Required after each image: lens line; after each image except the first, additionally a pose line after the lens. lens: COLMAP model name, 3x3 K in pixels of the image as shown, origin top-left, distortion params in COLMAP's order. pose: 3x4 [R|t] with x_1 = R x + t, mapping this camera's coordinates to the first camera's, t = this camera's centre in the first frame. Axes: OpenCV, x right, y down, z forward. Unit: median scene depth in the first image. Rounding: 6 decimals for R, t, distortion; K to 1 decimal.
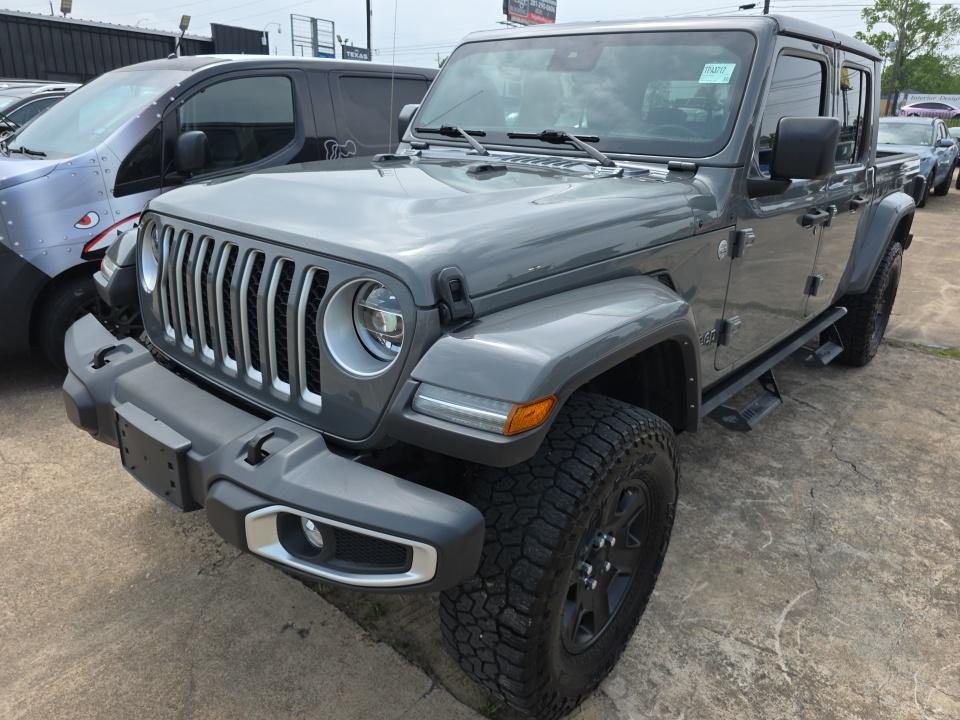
lens RADIAL K [[651.2, 0, 476.5], [0, 651.2, 353.8], [0, 0, 1]] dist [0.015975, -0.014708]
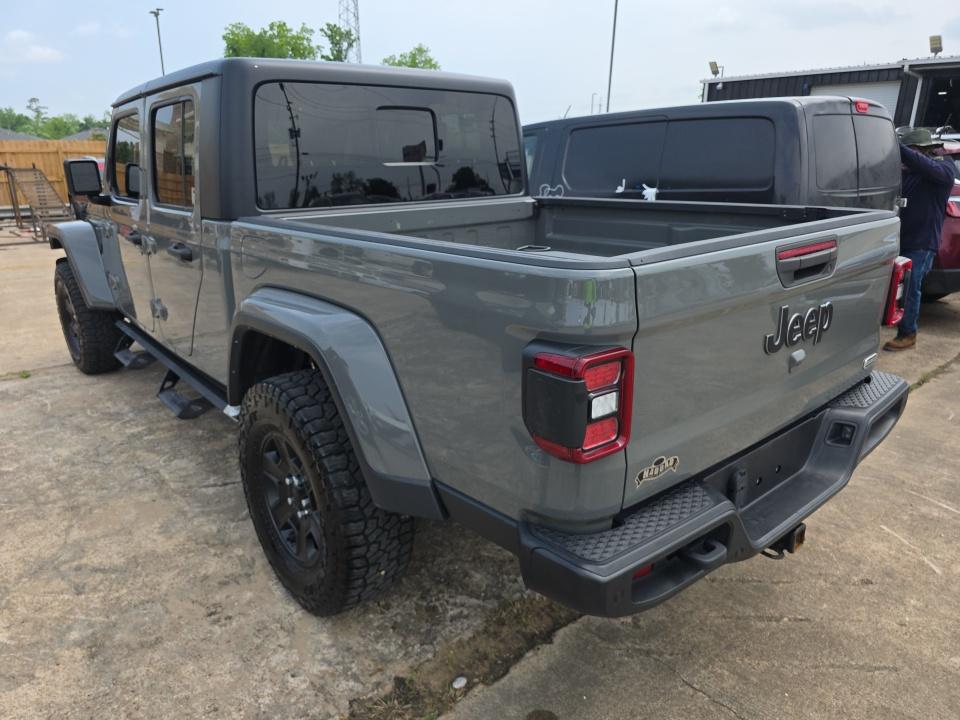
lens RADIAL K [[651.2, 0, 474.3], [0, 651.2, 362.9], [0, 0, 1]] dist [0.015975, -0.014708]
pose [[-0.156843, 0.281165, -0.946756, 1.452647], [-0.323961, 0.890934, 0.318256, -0.531157], [0.932979, 0.356628, -0.048650, 1.547678]]
